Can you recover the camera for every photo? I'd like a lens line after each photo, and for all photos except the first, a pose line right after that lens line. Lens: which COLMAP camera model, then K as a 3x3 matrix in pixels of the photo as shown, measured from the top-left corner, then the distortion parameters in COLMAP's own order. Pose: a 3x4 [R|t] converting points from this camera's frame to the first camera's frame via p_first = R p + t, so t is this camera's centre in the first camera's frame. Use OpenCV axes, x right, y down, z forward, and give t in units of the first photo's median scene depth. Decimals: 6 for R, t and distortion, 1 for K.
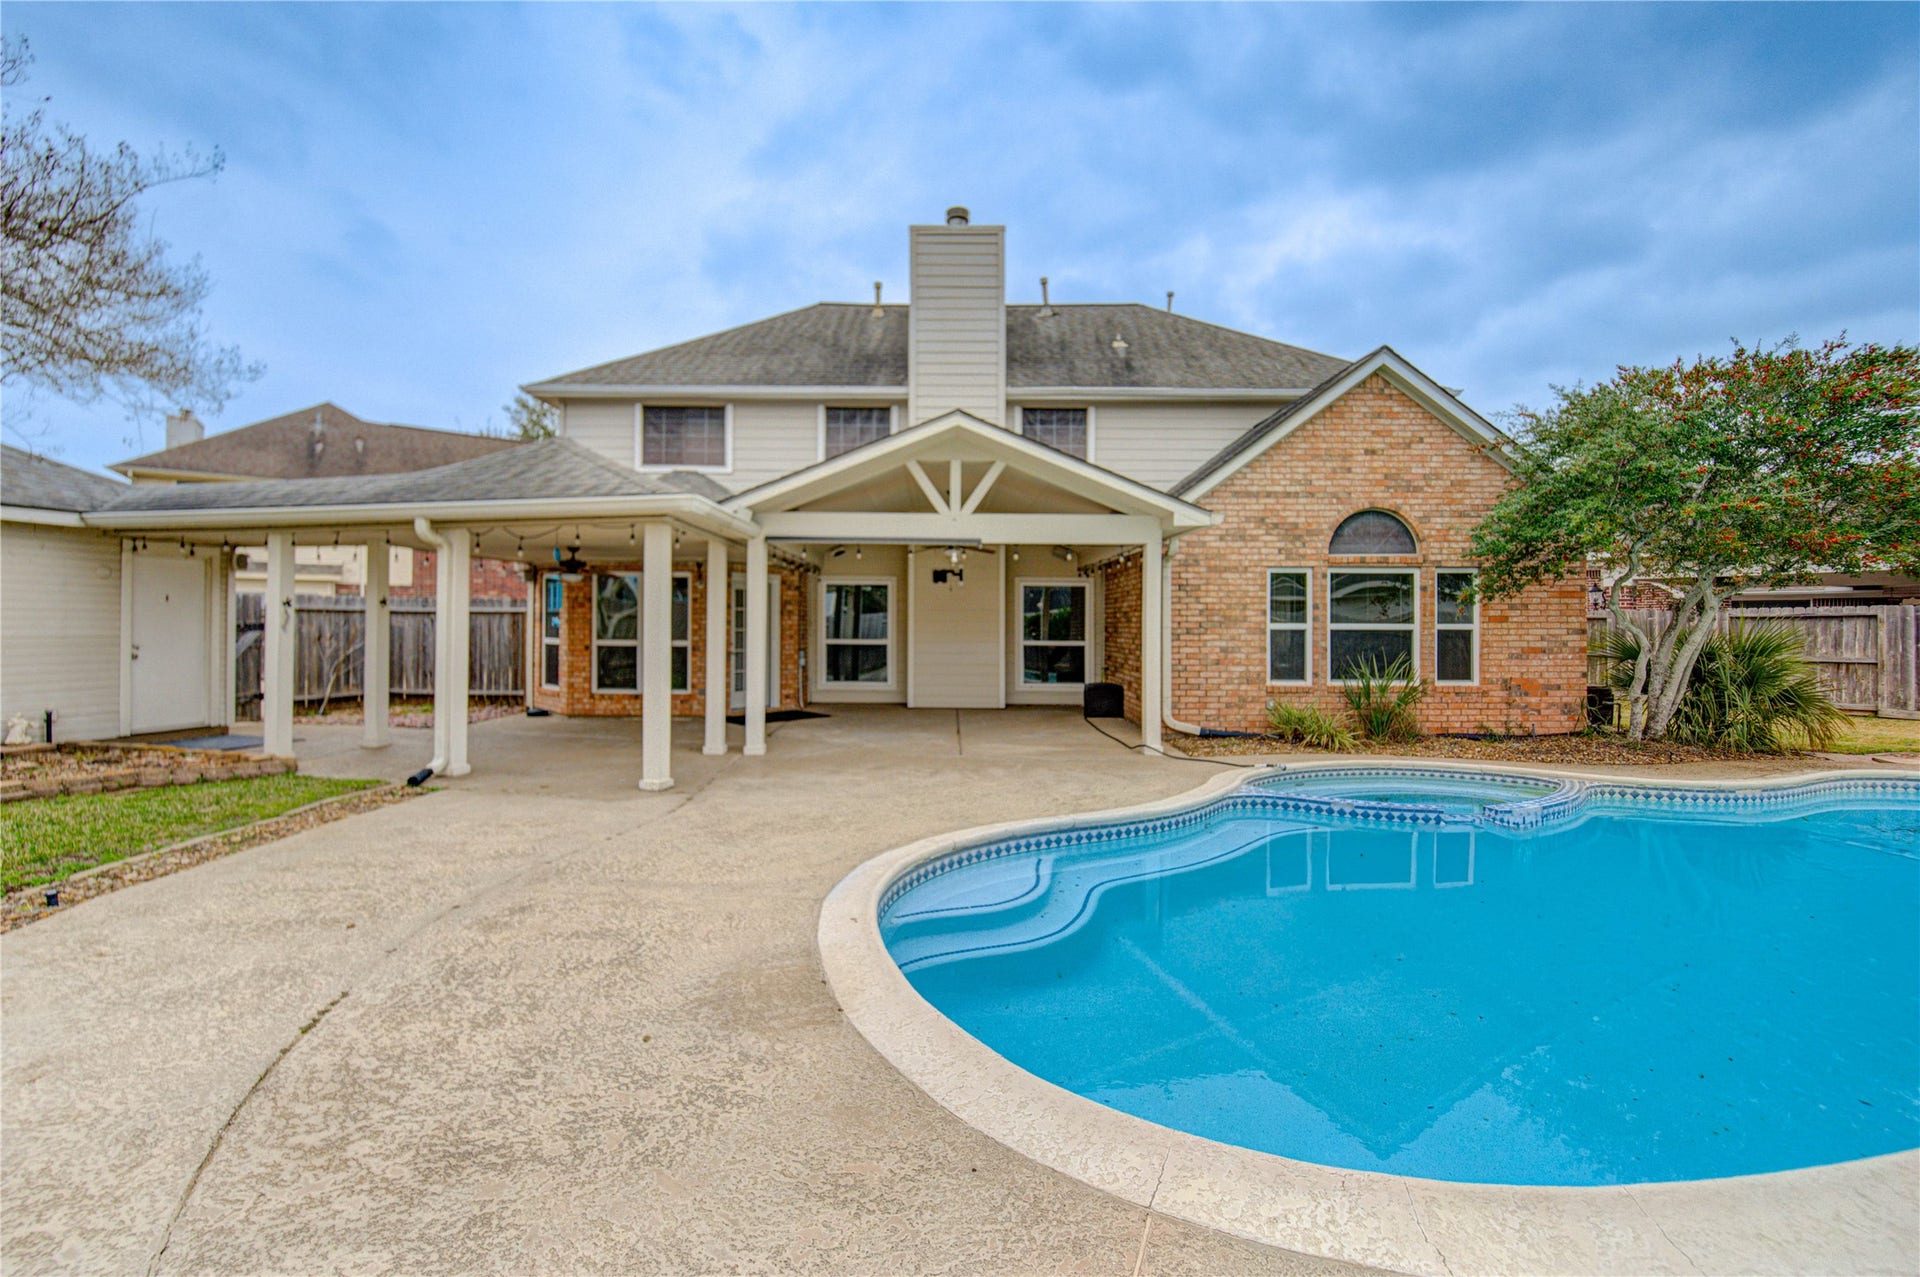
lens RADIAL K [[789.6, 0, 951.8], [0, 789.6, 628.9], [0, 0, 1]] dist [-0.014016, -0.001607]
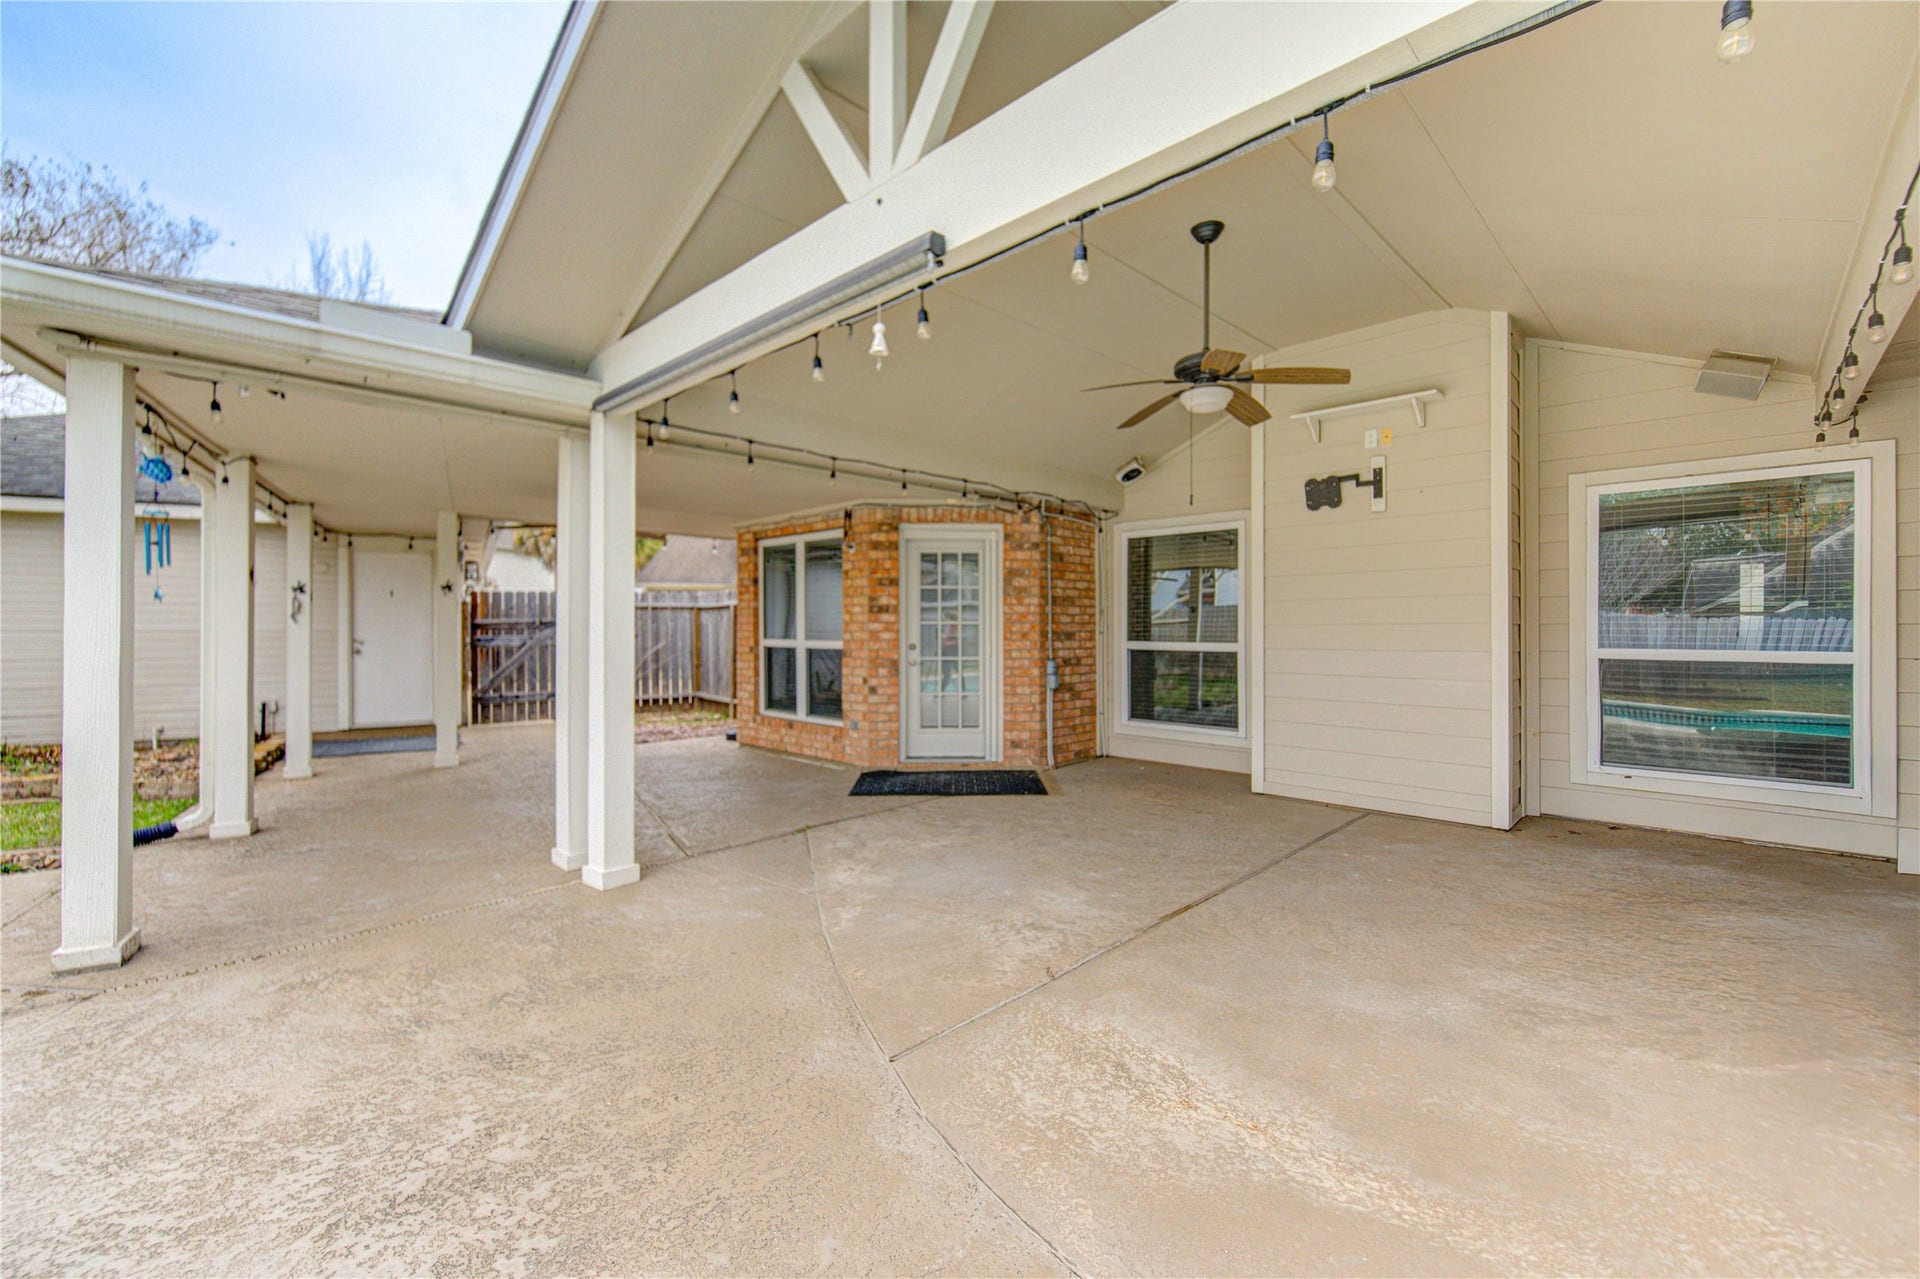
lens RADIAL K [[789.6, 0, 964.8], [0, 789.6, 636.6], [0, 0, 1]] dist [-0.014016, -0.001607]
pose [[0.698652, 0.000857, -0.715461, 0.159138], [-0.001261, 0.999999, -0.000033, 0.010951], [0.715460, 0.000925, 0.698653, 0.590452]]
